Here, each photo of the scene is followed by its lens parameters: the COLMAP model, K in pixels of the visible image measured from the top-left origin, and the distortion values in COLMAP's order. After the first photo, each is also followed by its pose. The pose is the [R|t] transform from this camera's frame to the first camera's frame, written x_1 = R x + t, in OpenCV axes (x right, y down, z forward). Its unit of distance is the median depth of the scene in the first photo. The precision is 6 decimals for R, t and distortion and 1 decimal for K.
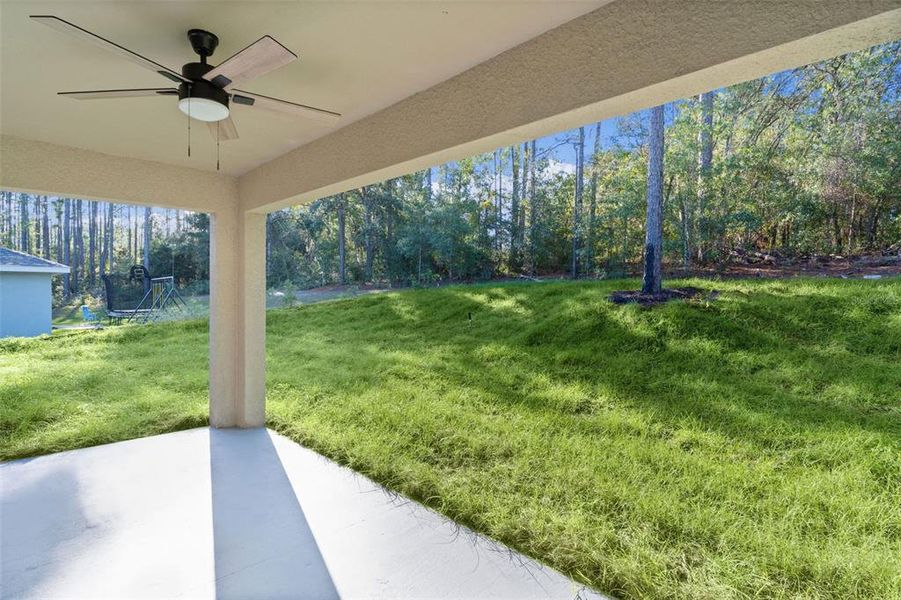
lens RADIAL K [[439.0, 0, 447.5], [0, 439.0, 304.0], [0, 0, 1]] dist [0.017761, -0.000724]
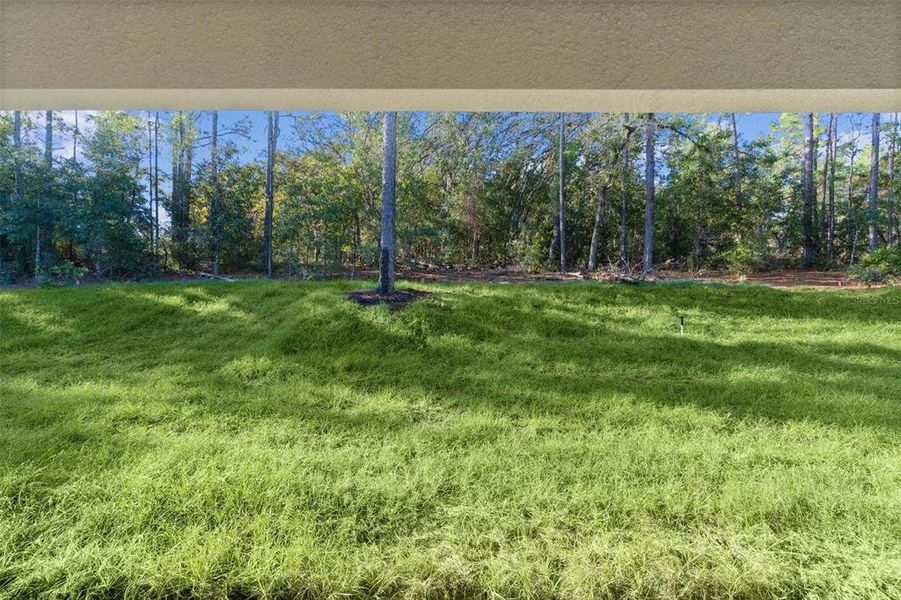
lens RADIAL K [[434.9, 0, 443.0], [0, 434.9, 293.8], [0, 0, 1]] dist [0.000963, -0.000471]
pose [[0.729291, 0.003446, 0.684195, -0.115650], [0.015045, 0.999665, -0.021071, -0.001280], [-0.684038, 0.025660, 0.728995, 0.115912]]
